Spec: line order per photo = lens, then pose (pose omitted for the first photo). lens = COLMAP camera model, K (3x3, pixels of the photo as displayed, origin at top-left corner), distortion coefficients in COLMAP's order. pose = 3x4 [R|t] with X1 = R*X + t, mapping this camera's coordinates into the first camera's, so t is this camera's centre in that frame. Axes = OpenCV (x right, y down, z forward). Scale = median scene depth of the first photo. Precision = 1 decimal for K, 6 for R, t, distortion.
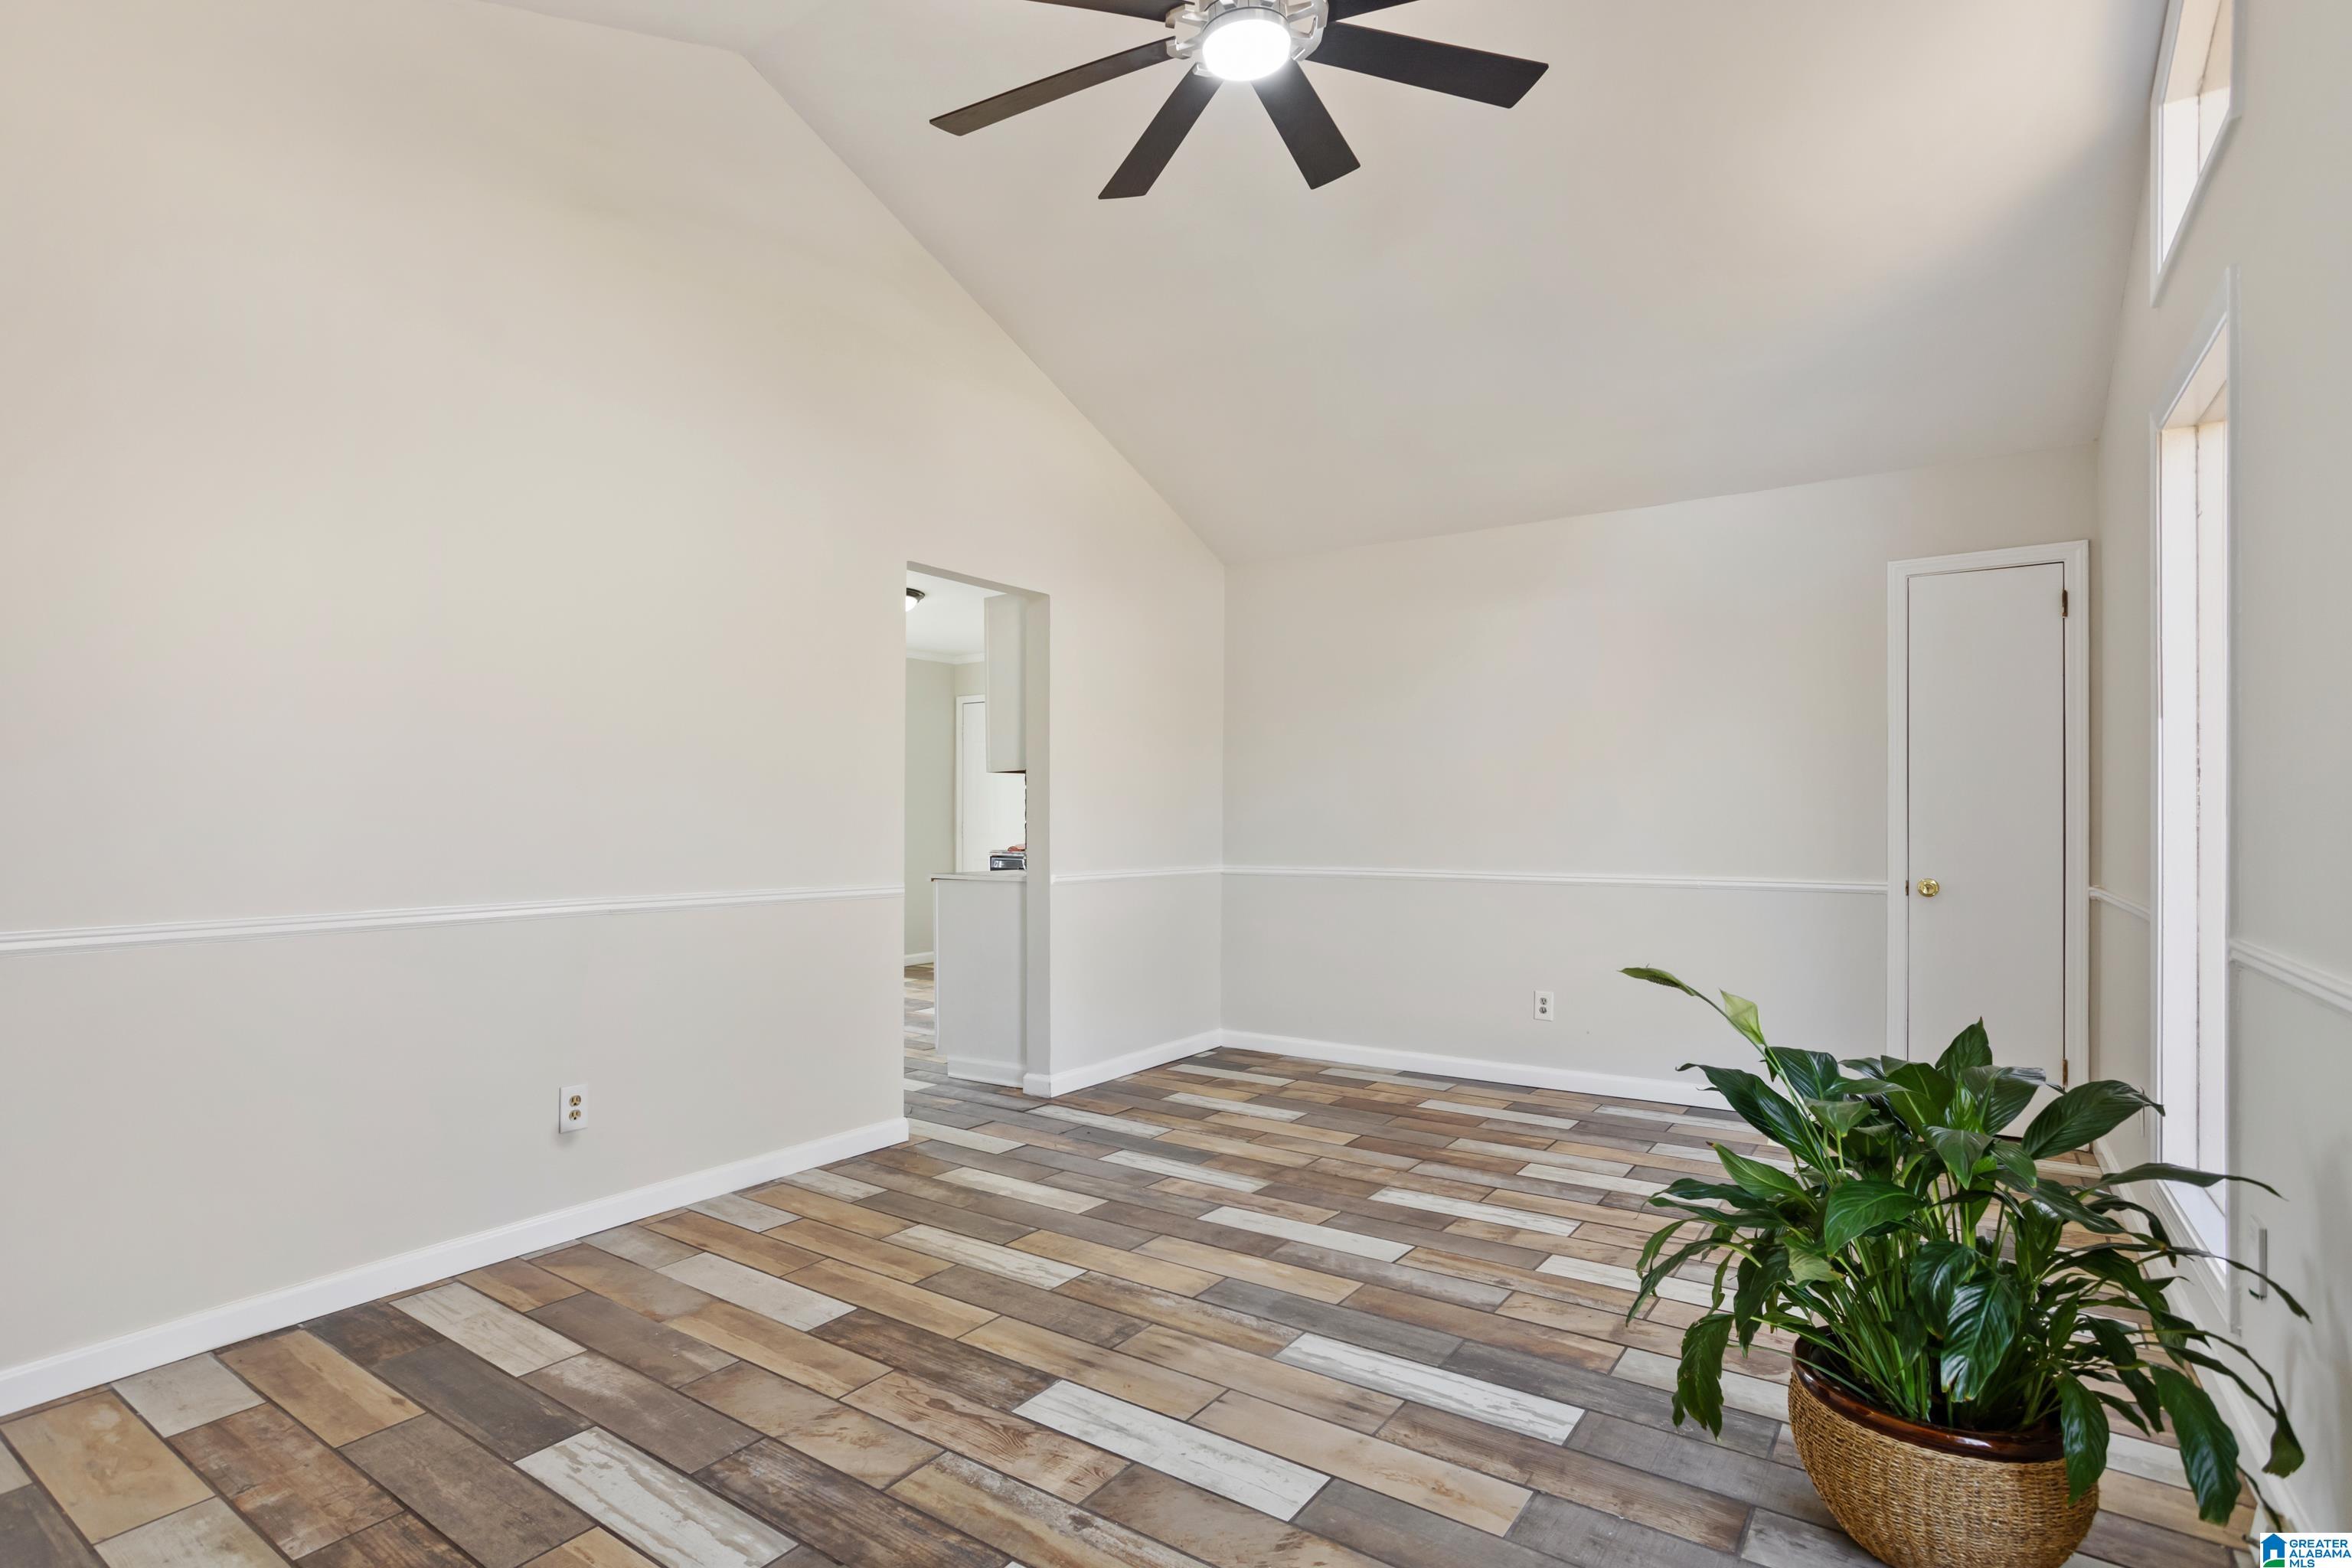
lens RADIAL K [[1146.9, 0, 1148.0], [0, 1146.9, 748.6], [0, 0, 1]] dist [-0.055421, 0.033860]
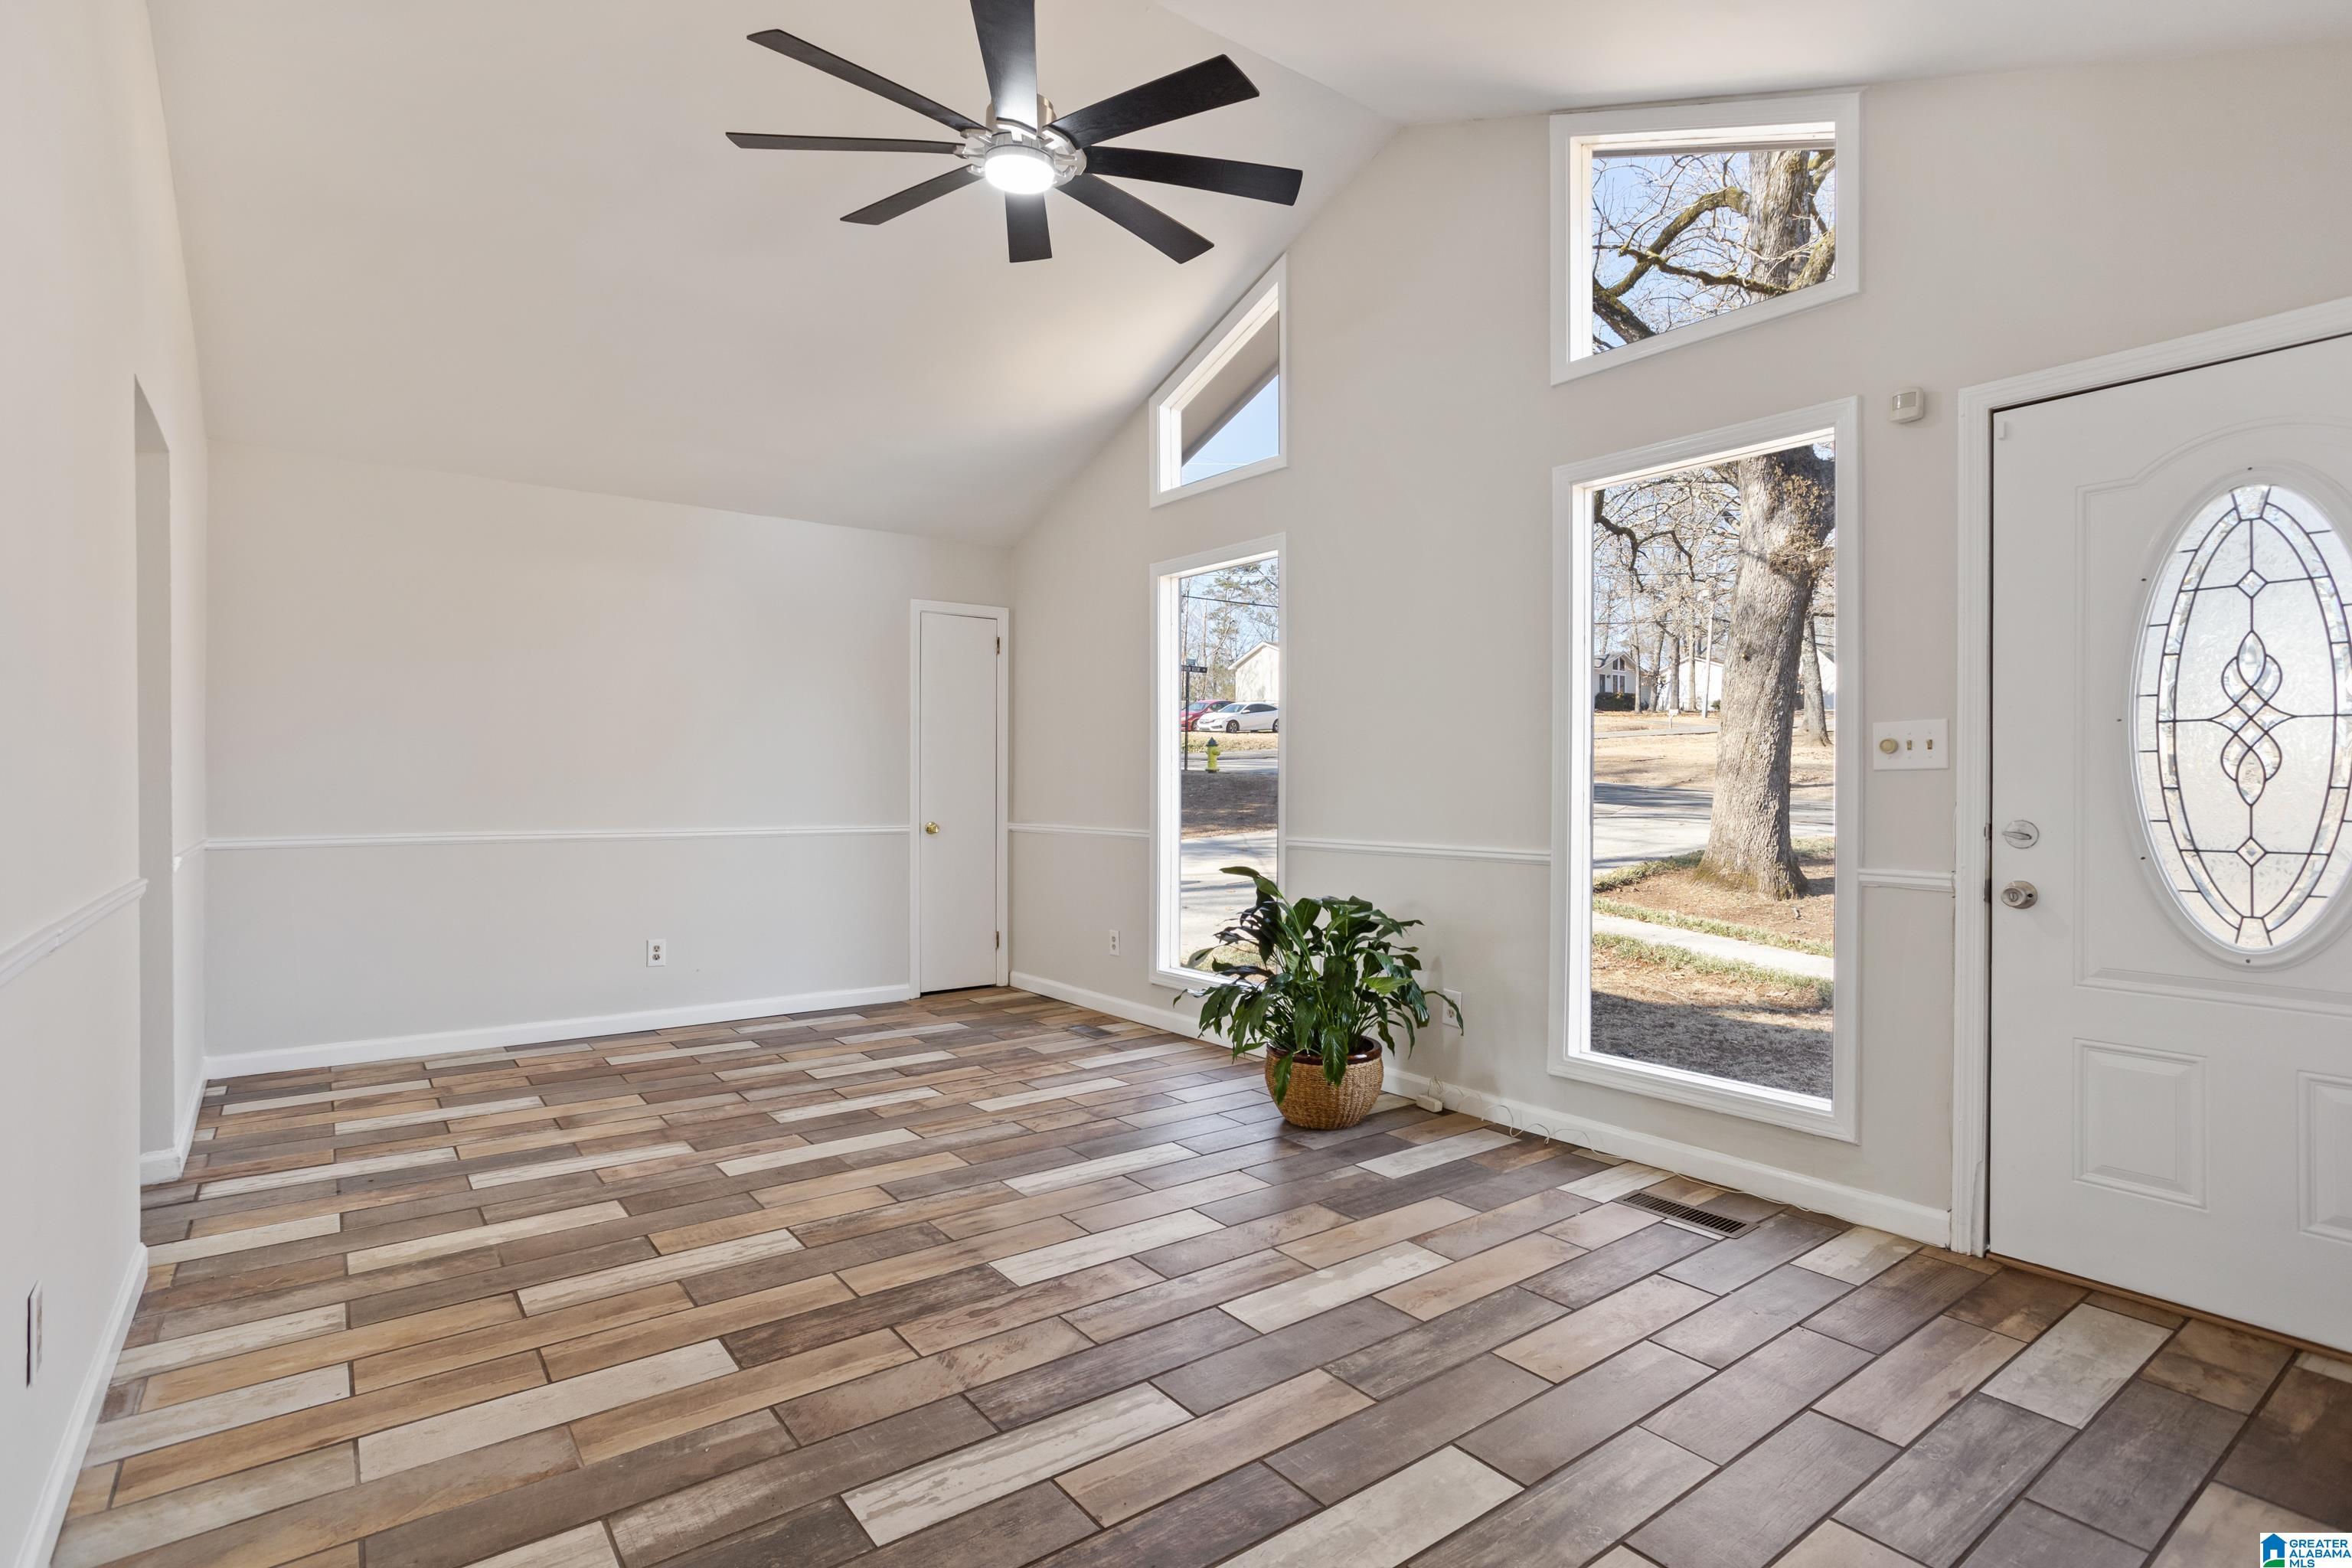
lens RADIAL K [[1146.9, 0, 1148.0], [0, 1146.9, 748.6], [0, 0, 1]] dist [-0.055421, 0.033860]
pose [[0.330215, 0.024308, 0.943593, -0.822115], [-0.060976, 0.998130, -0.004374, 0.015859], [-0.941934, -0.056092, 0.331080, 0.349512]]
